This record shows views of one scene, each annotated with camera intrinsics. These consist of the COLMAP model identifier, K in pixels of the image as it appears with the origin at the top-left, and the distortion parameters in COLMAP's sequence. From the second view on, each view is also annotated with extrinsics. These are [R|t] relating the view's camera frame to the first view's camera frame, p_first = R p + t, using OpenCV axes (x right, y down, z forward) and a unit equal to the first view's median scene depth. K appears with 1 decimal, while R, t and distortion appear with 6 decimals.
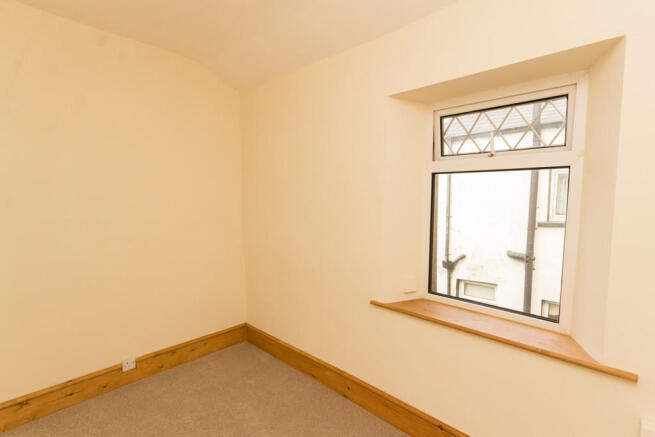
lens RADIAL K [[321.9, 0, 327.5], [0, 321.9, 218.5], [0, 0, 1]] dist [-0.000864, -0.000121]
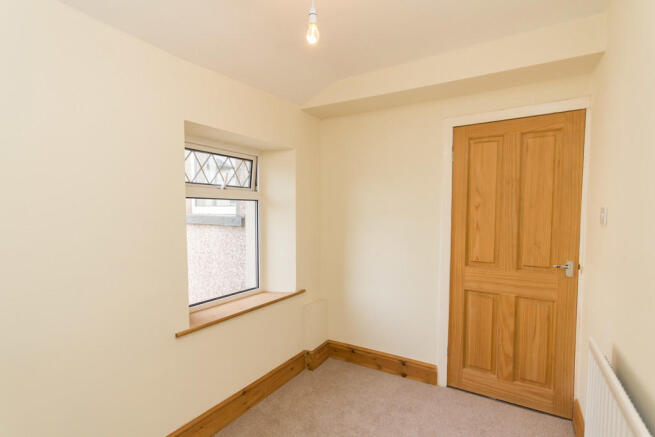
lens RADIAL K [[321.9, 0, 327.5], [0, 321.9, 218.5], [0, 0, 1]] dist [-0.000864, -0.000121]
pose [[-0.230801, -0.021487, 0.972764, -0.907780], [0.064449, 0.997223, 0.037319, -0.082632], [-0.970864, 0.071307, -0.228775, 0.838644]]
